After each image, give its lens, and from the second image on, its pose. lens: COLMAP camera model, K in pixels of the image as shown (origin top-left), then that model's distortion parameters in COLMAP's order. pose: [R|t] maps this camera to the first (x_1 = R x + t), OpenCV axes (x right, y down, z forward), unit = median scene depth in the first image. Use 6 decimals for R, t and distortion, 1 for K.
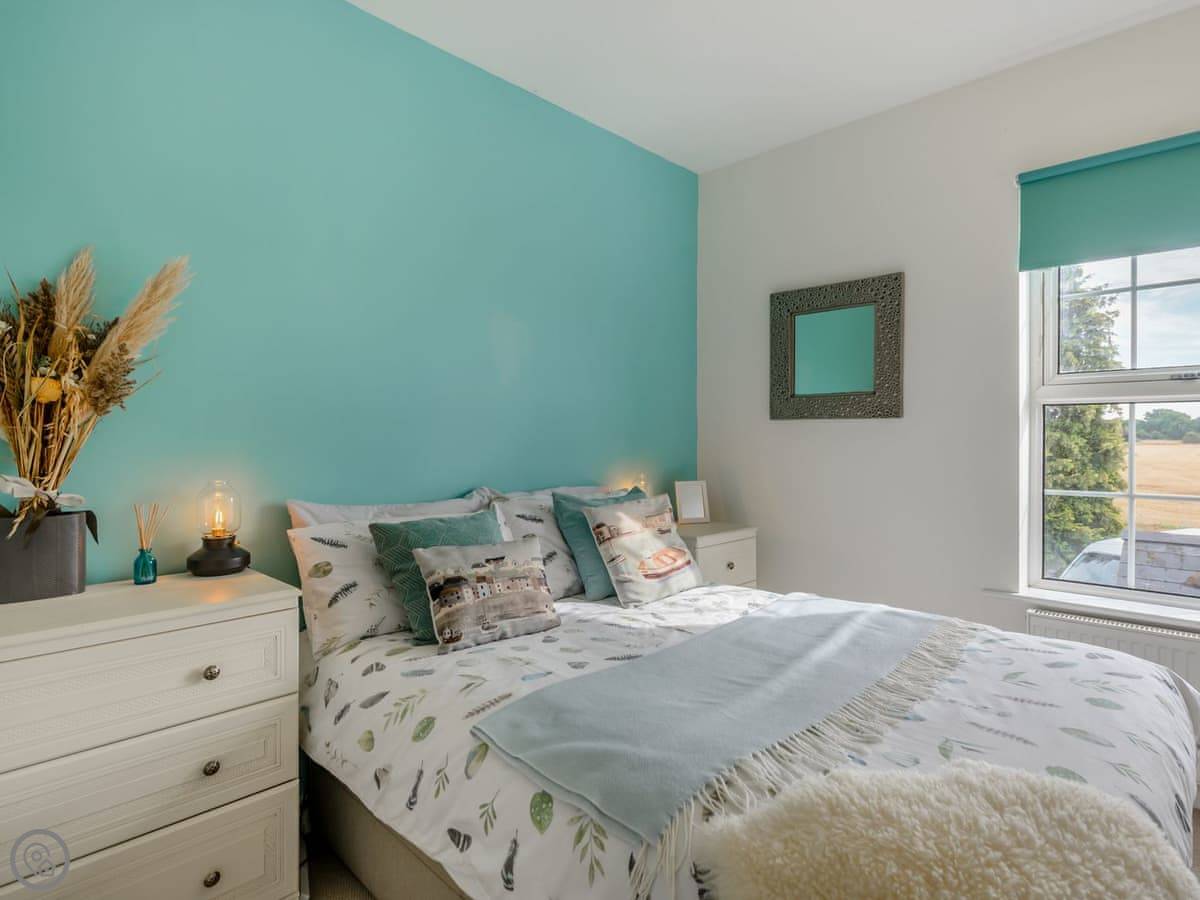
lens RADIAL K [[674.6, 0, 569.5], [0, 674.6, 449.5], [0, 0, 1]] dist [0.003726, 0.000365]
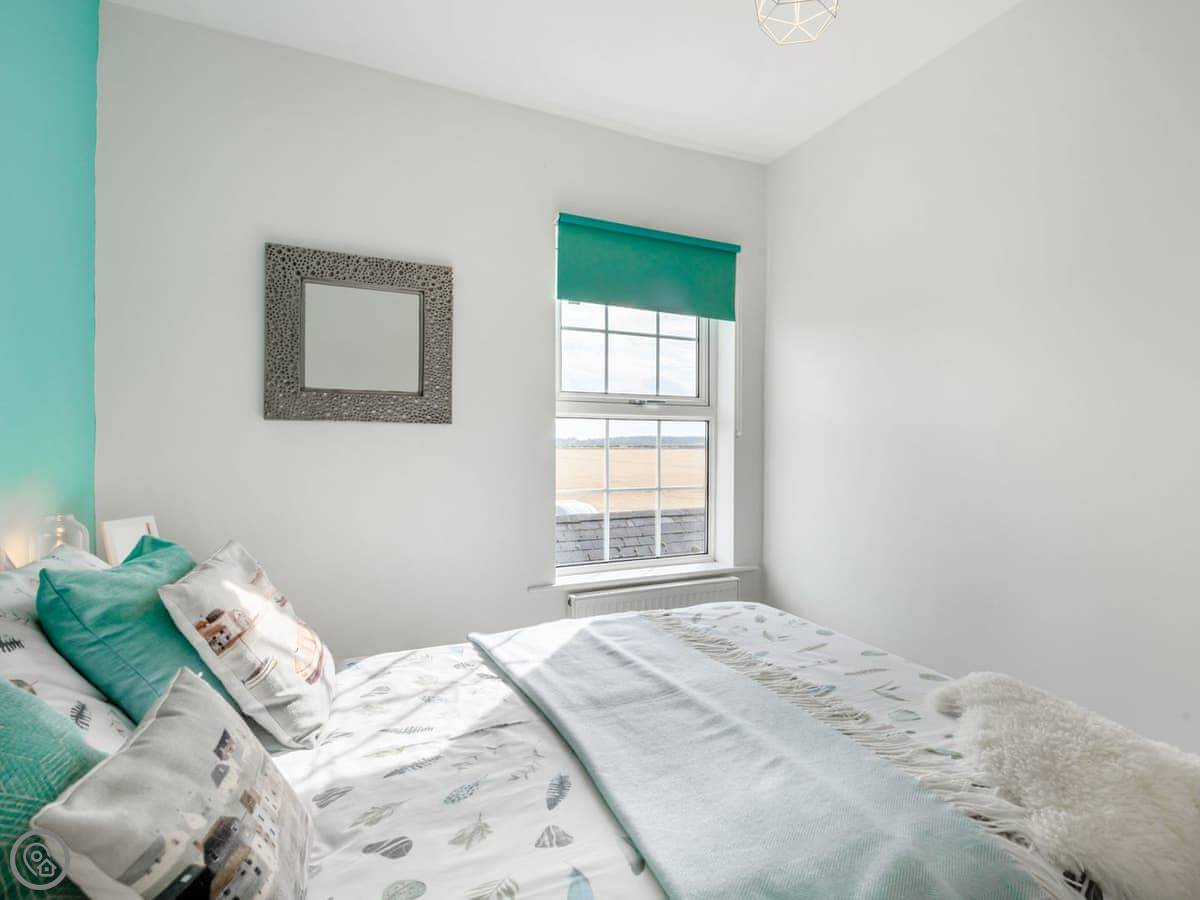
lens RADIAL K [[700.4, 0, 604.7], [0, 700.4, 447.5], [0, 0, 1]] dist [0.003680, 0.000112]
pose [[0.238123, -0.002282, 0.971232, -0.405842], [0.012259, 0.999925, -0.000656, -0.011792], [-0.971158, 0.012062, 0.238133, 0.583266]]
